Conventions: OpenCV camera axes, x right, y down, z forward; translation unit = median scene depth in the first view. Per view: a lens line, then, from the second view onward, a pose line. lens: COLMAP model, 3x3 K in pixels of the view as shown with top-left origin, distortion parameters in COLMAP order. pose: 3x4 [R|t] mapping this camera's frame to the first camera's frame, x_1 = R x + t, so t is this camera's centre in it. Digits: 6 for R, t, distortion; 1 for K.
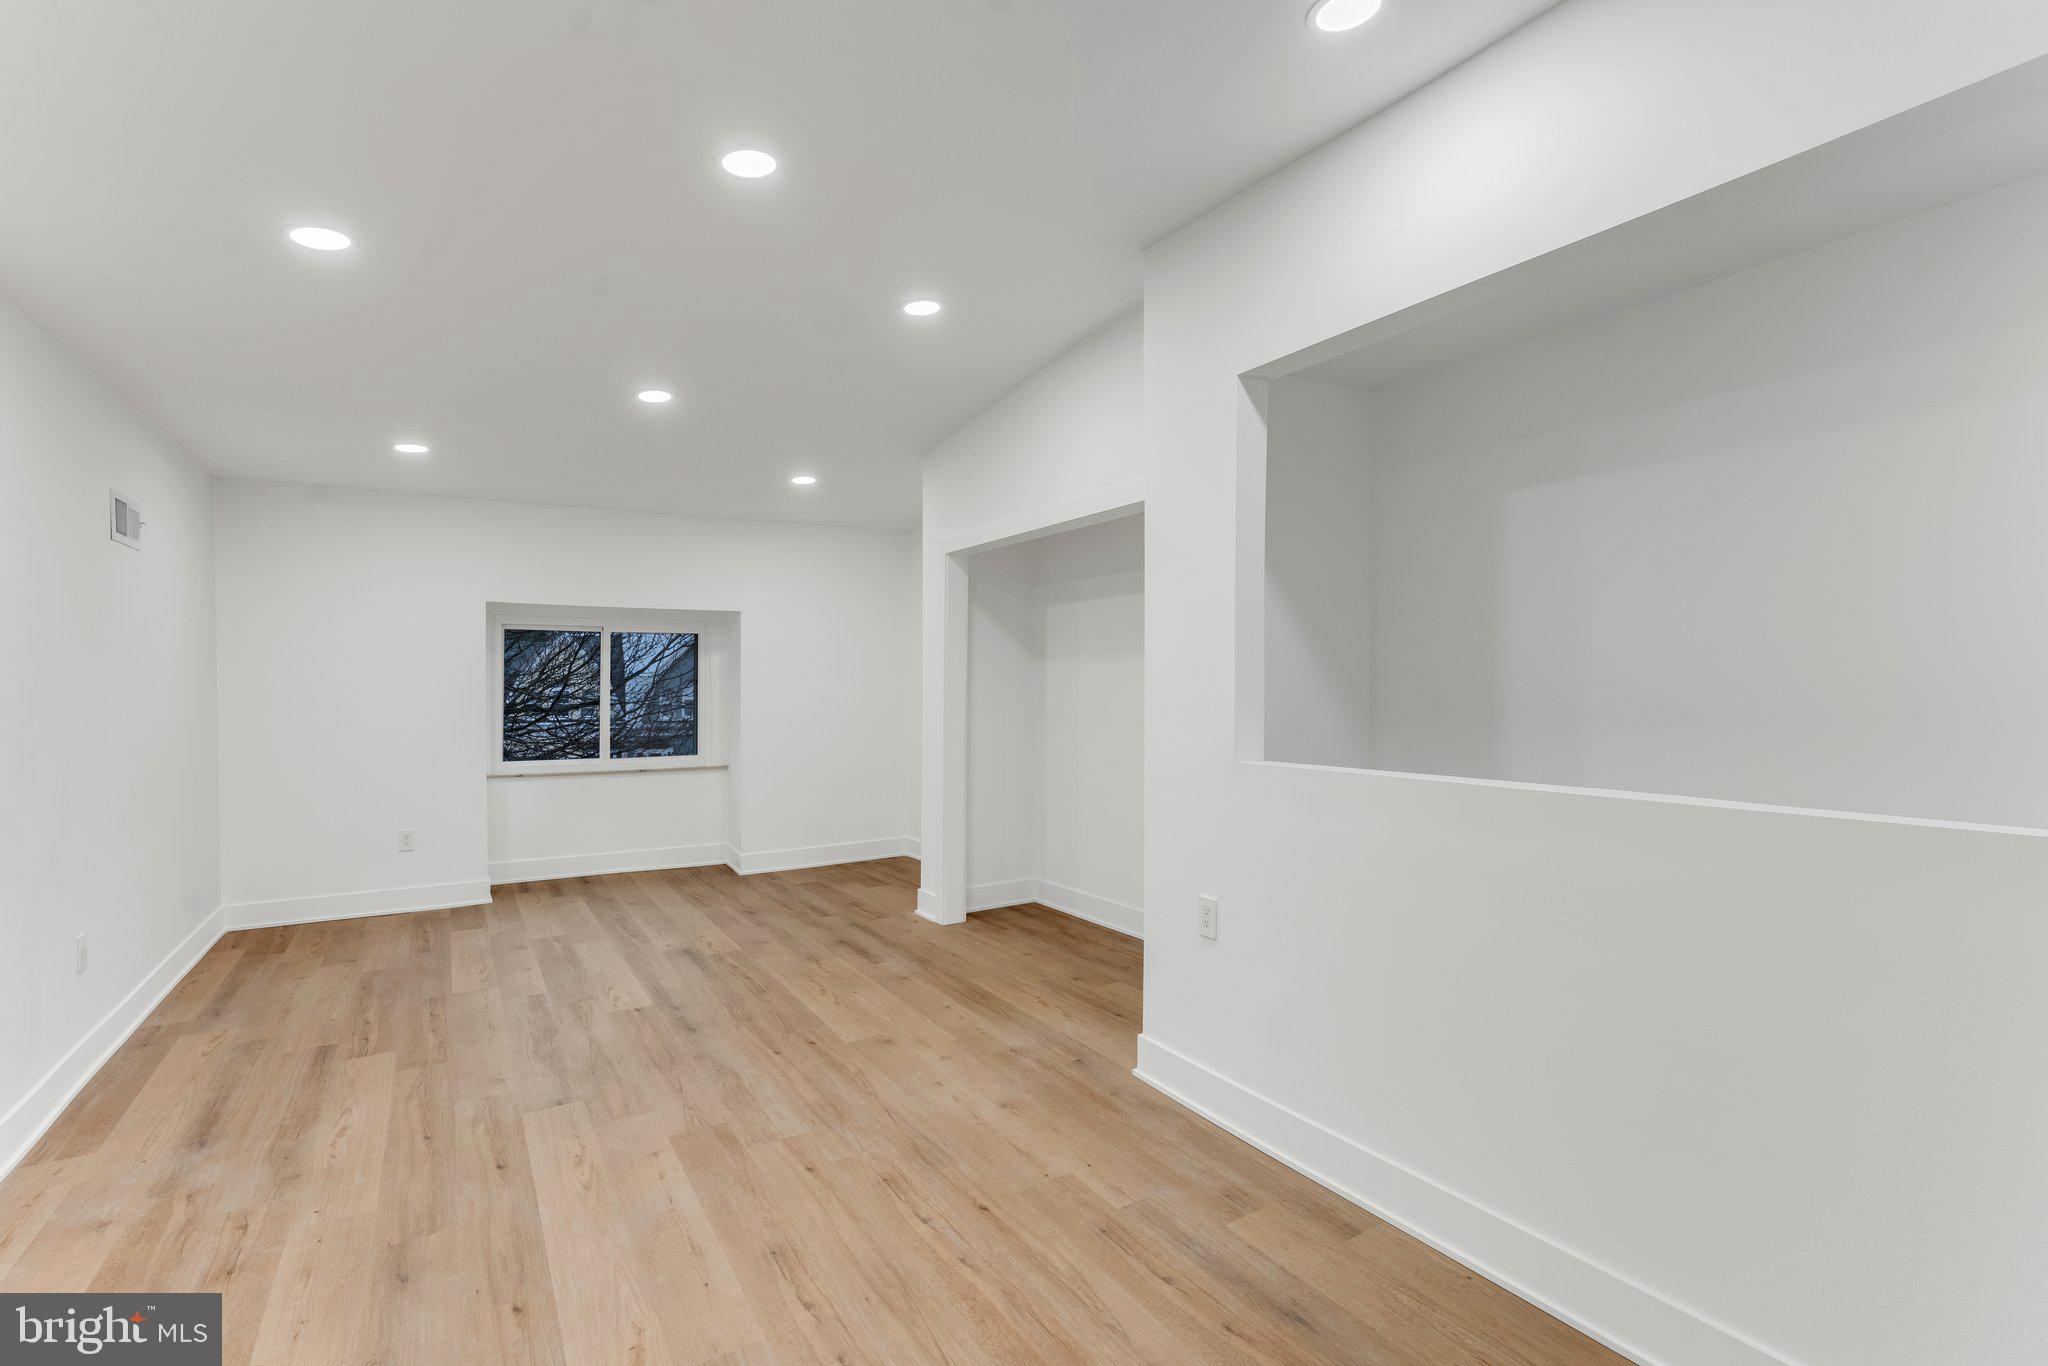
lens RADIAL K [[926.5, 0, 1036.3], [0, 926.5, 683.4], [0, 0, 1]] dist [-0.009730, 0.004521]
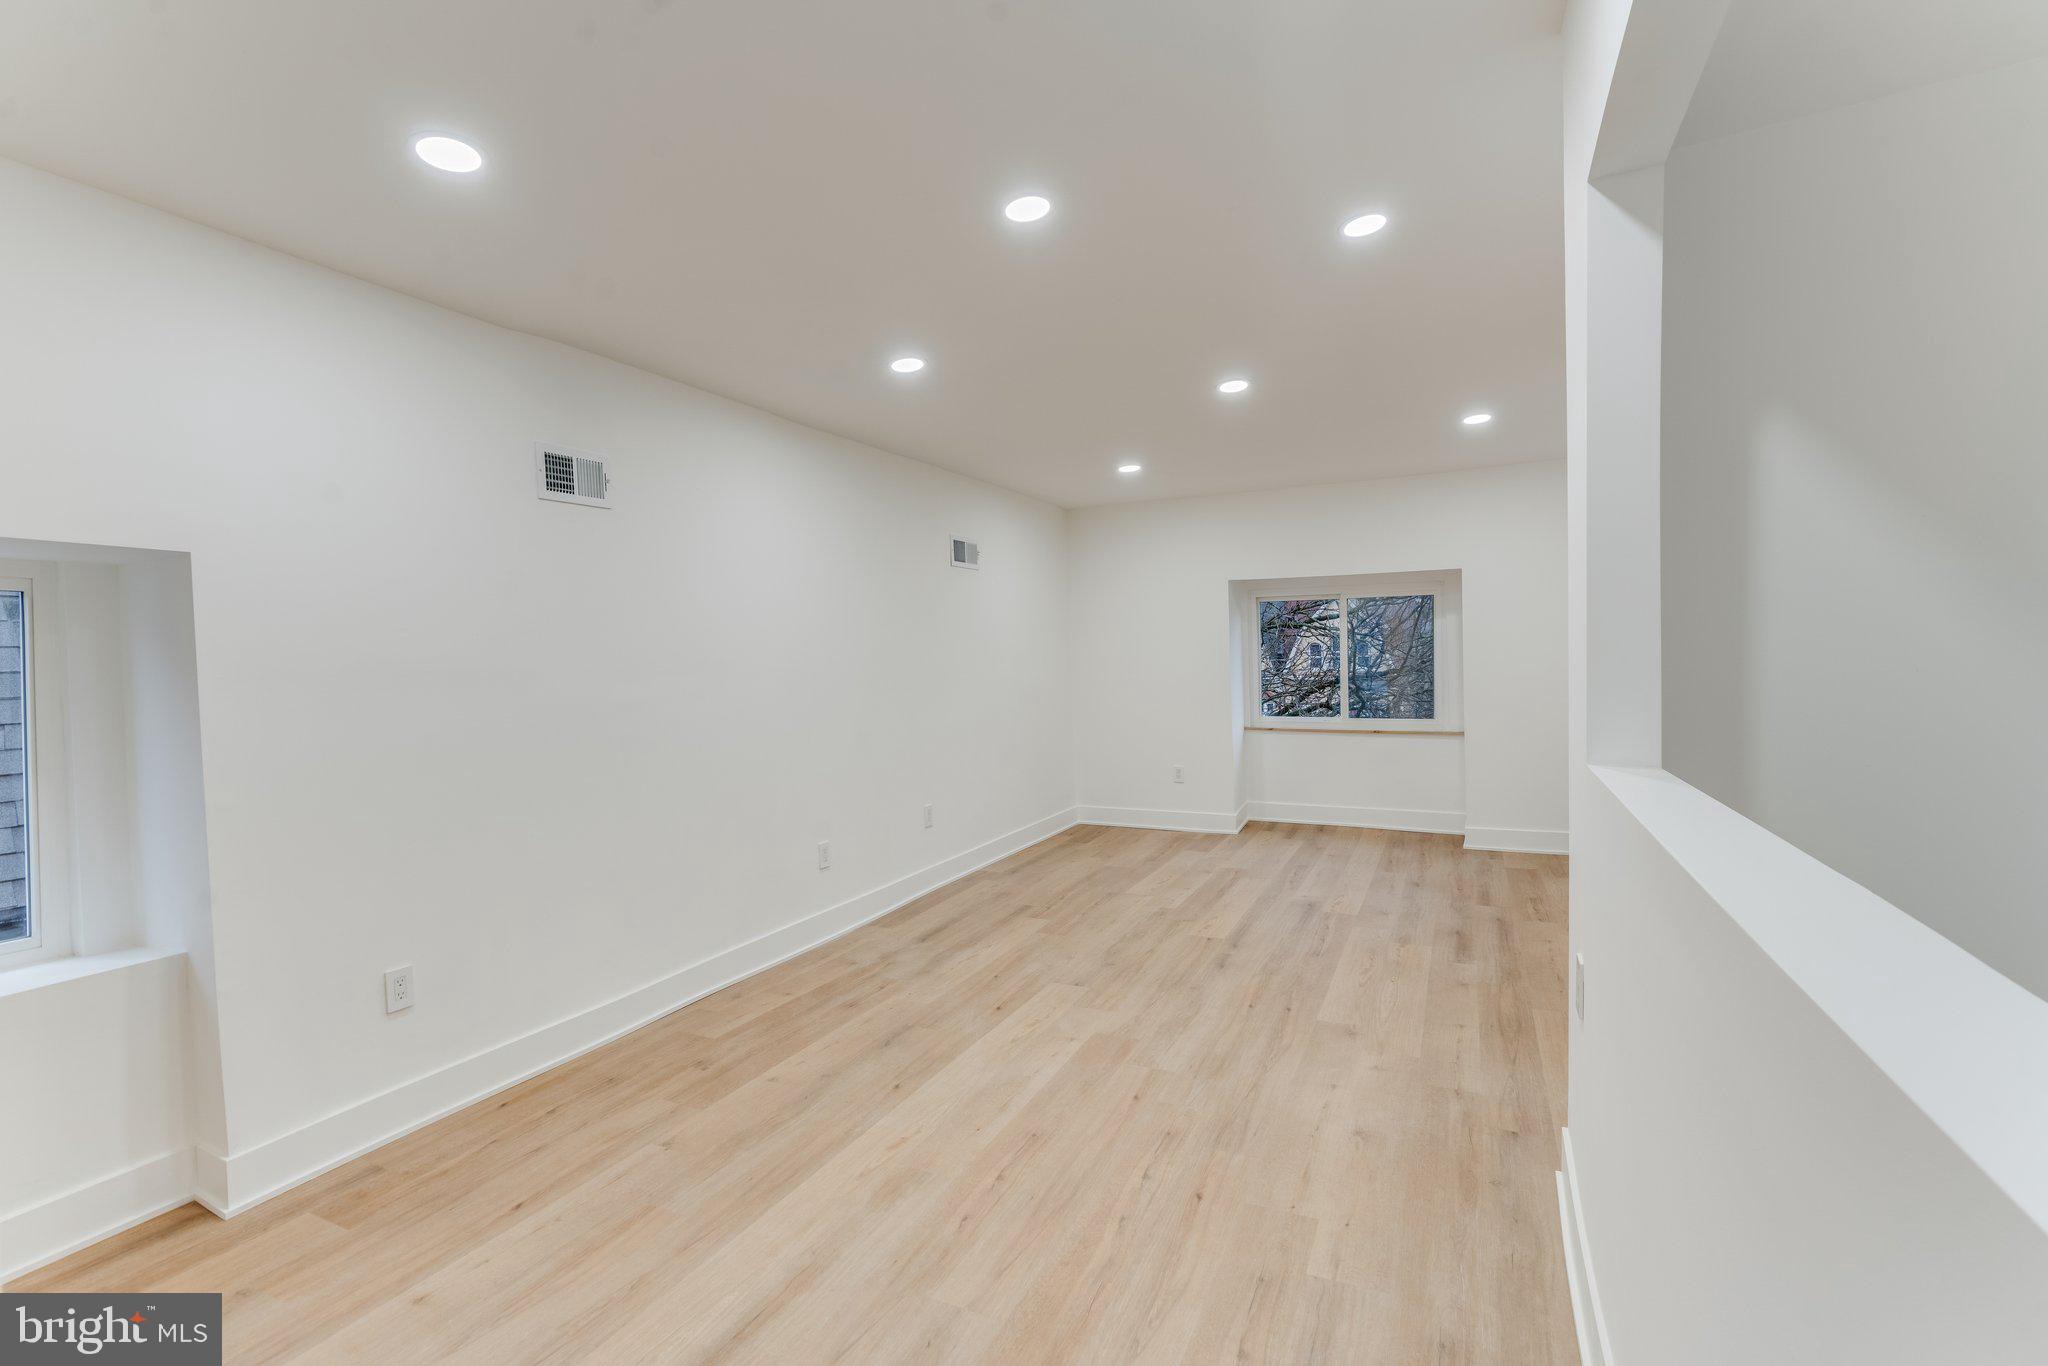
lens RADIAL K [[926.5, 0, 1033.0], [0, 926.5, 688.8], [0, 0, 1]] dist [-0.009730, 0.004521]
pose [[0.535699, 0.025033, -0.844038, 0.417759], [0.018698, 0.998964, 0.041495, -0.005932], [0.844202, -0.038010, 0.534676, 0.224732]]
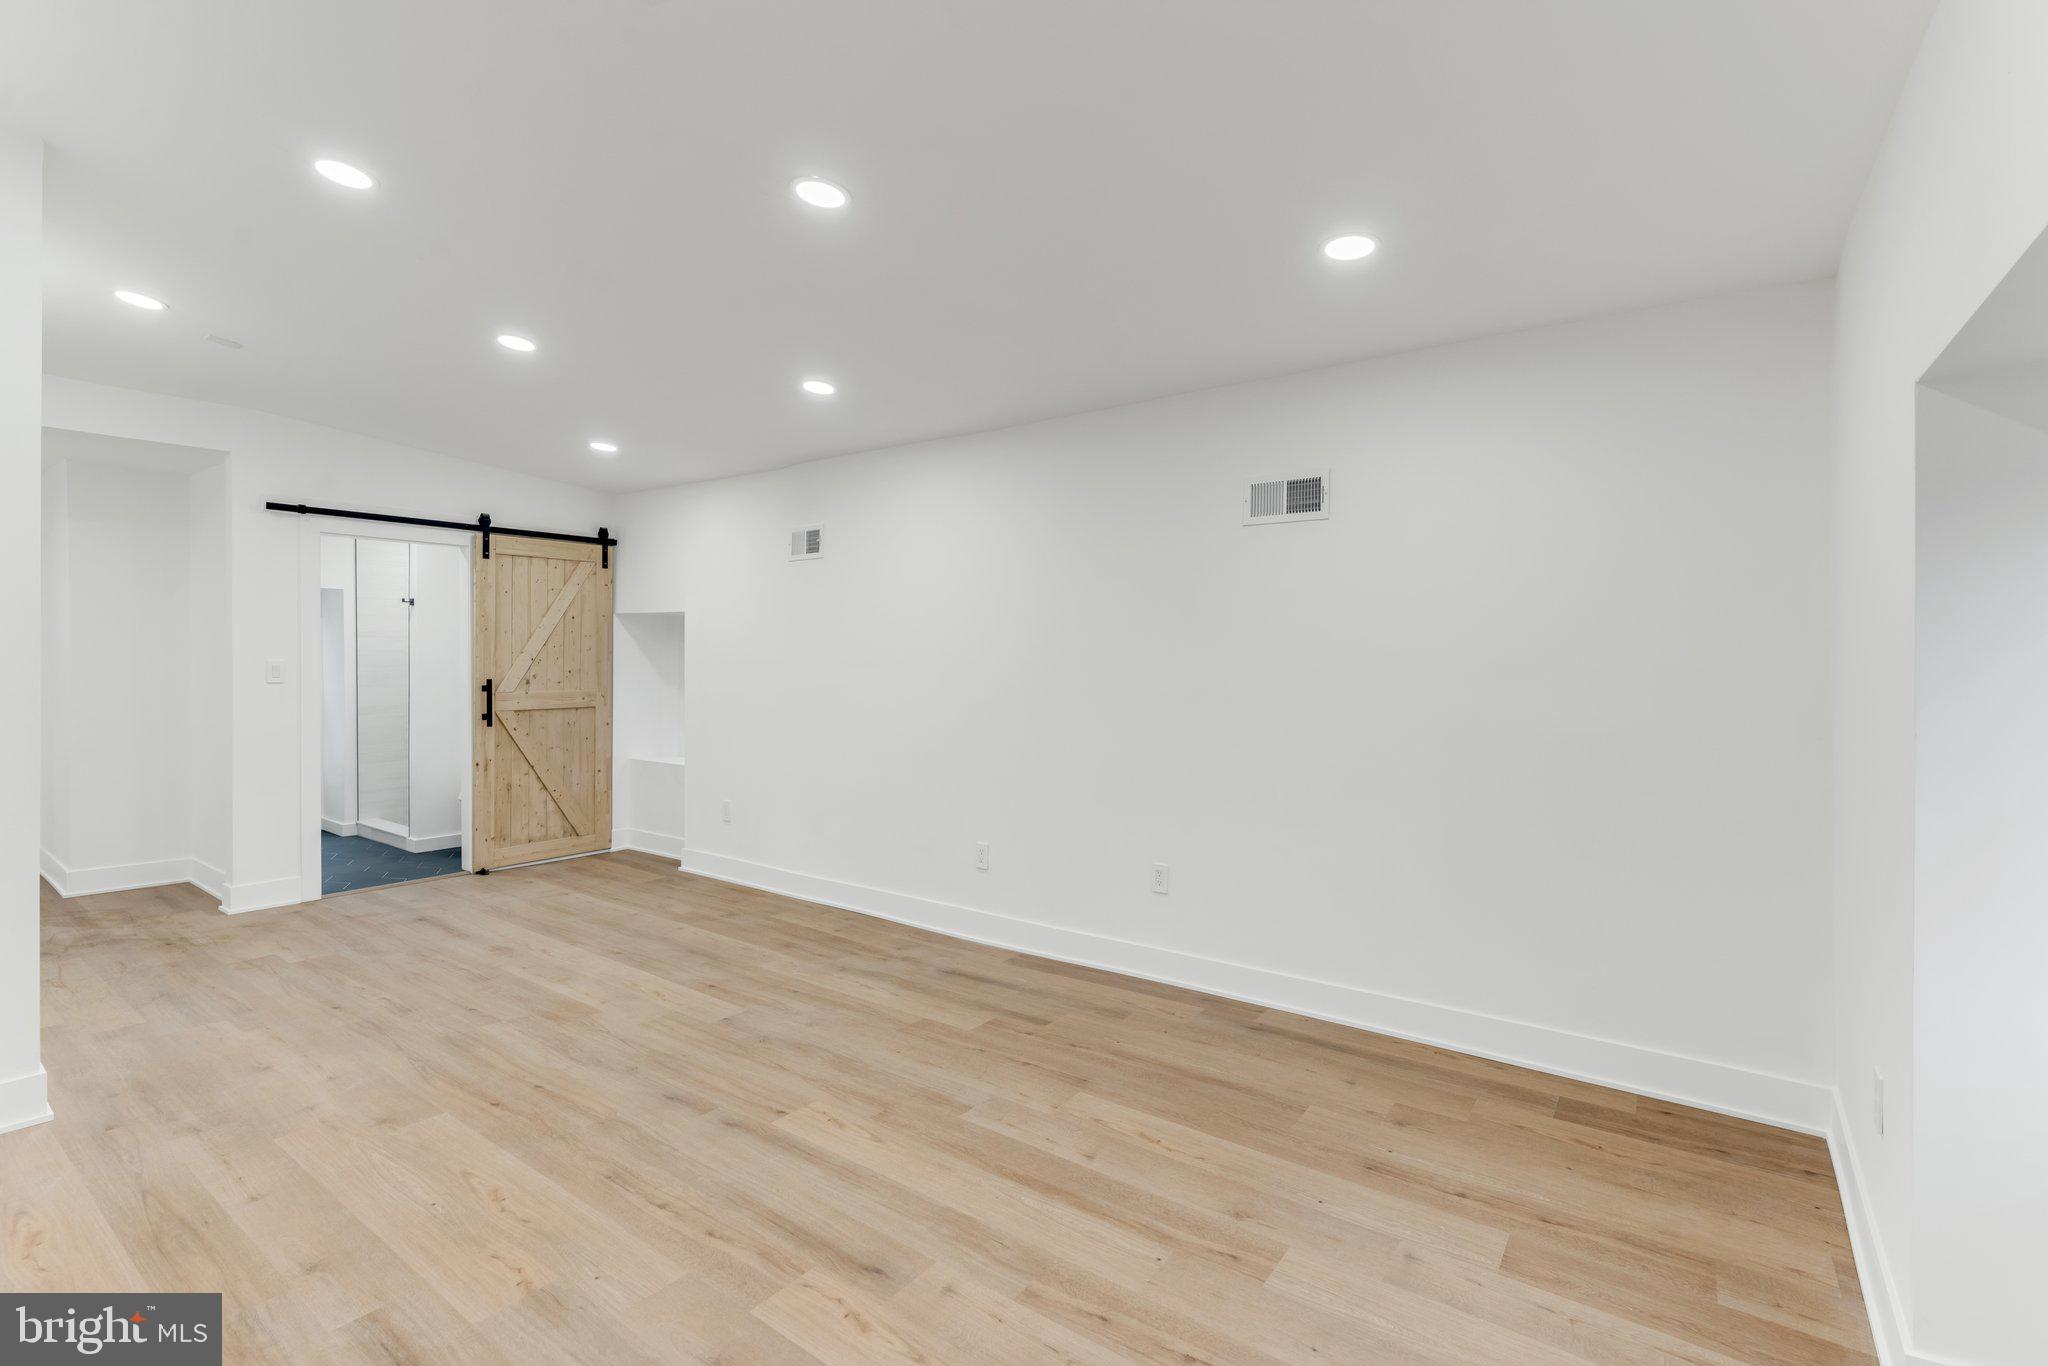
lens RADIAL K [[926.5, 0, 1028.3], [0, 926.5, 688.0], [0, 0, 1]] dist [-0.009730, 0.004521]
pose [[-0.931030, 0.007467, -0.364866, -0.358261], [-0.002841, 0.999612, 0.027706, 0.000844], [0.364932, 0.026832, -0.930648, 1.779973]]
